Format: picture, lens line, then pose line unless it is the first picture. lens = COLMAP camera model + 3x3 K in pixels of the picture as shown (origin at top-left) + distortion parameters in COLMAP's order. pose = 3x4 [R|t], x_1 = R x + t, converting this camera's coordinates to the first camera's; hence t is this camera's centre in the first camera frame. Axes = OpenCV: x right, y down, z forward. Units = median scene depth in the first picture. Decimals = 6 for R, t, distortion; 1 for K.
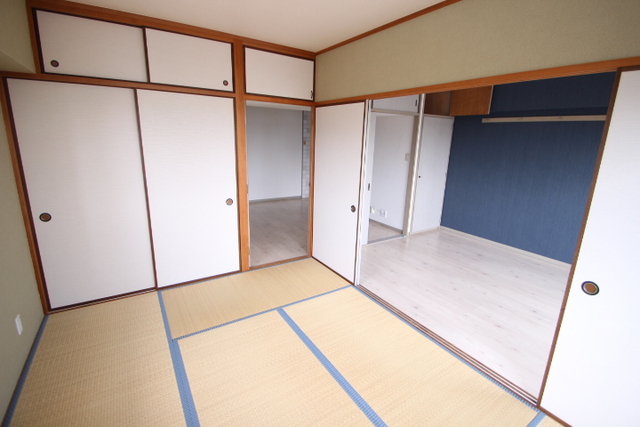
lens RADIAL K [[298.9, 0, 324.8], [0, 298.9, 208.7], [0, 0, 1]] dist [0.030403, -0.026988]
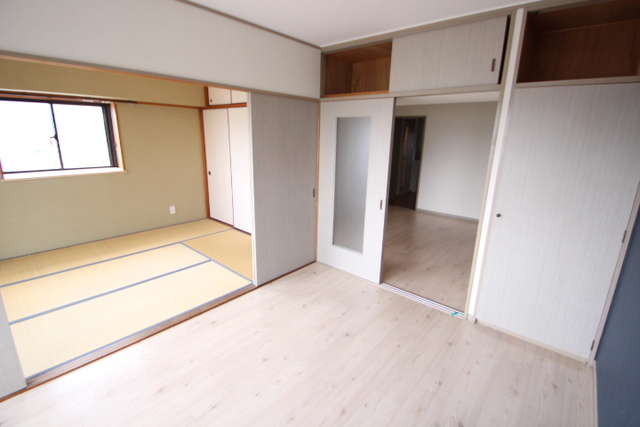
lens RADIAL K [[298.9, 0, 324.8], [0, 298.9, 208.7], [0, 0, 1]] dist [0.030403, -0.026988]
pose [[0.272651, 0.208490, -0.939252, 0.739295], [-0.240370, 0.960041, 0.143329, -0.126364], [0.931603, 0.186690, 0.311871, 0.621525]]
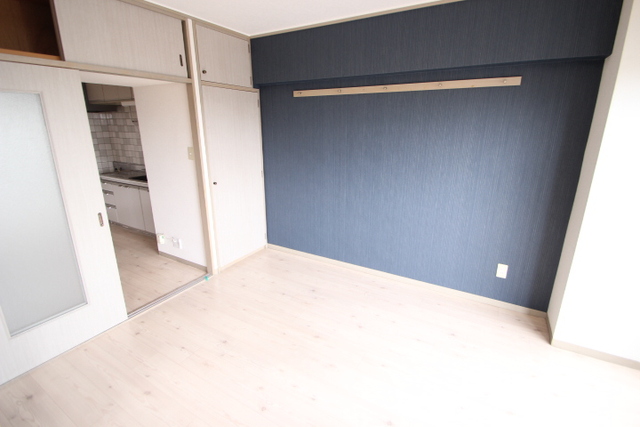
lens RADIAL K [[298.9, 0, 324.8], [0, 298.9, 208.7], [0, 0, 1]] dist [0.030403, -0.026988]
pose [[0.894456, -0.149674, 0.421363, 0.261337], [0.129498, 0.988641, 0.076284, -0.076608], [-0.427994, -0.013666, 0.903678, 0.348445]]
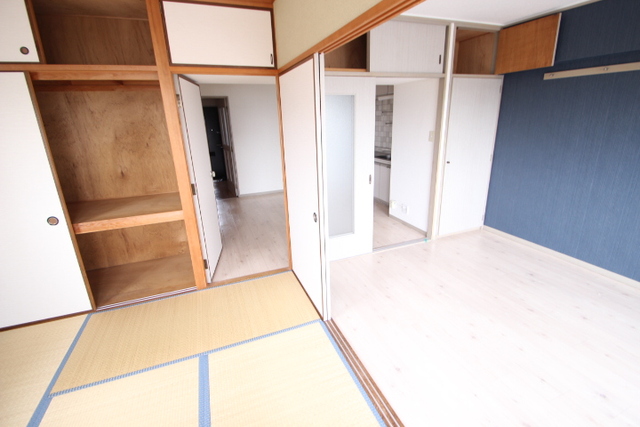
lens RADIAL K [[298.9, 0, 324.8], [0, 298.9, 208.7], [0, 0, 1]] dist [0.030403, -0.026988]
pose [[0.978262, -0.000629, -0.207373, 0.182077], [0.013464, 0.998078, 0.060488, -0.043426], [0.206936, -0.061965, 0.976390, 0.217825]]
